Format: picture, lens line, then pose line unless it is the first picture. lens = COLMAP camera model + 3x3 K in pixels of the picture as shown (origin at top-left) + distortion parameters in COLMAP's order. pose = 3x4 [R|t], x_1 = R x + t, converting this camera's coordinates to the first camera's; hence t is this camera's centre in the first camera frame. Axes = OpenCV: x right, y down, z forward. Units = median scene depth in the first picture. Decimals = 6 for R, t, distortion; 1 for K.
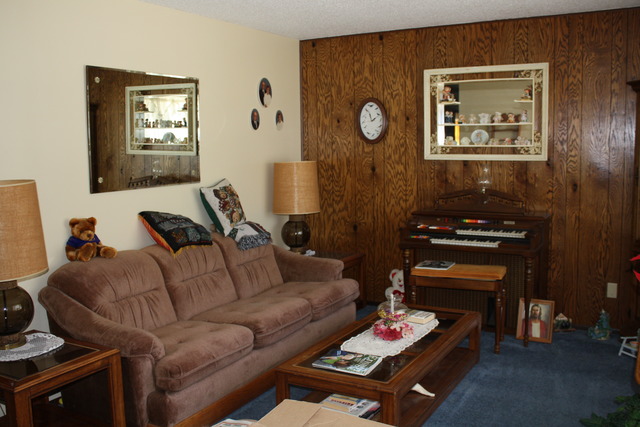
lens RADIAL K [[627.4, 0, 320.0], [0, 627.4, 213.5], [0, 0, 1]] dist [-0.135763, 0.142236]
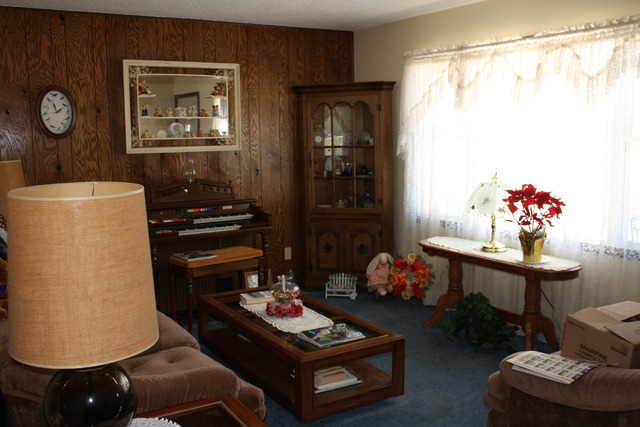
lens RADIAL K [[627.4, 0, 320.0], [0, 627.4, 213.5], [0, 0, 1]] dist [-0.135763, 0.142236]
pose [[0.484049, -0.105988, 0.868598, -0.537563], [0.108514, 0.992246, 0.060604, -0.022049], [-0.868286, 0.064920, 0.491797, 0.293514]]
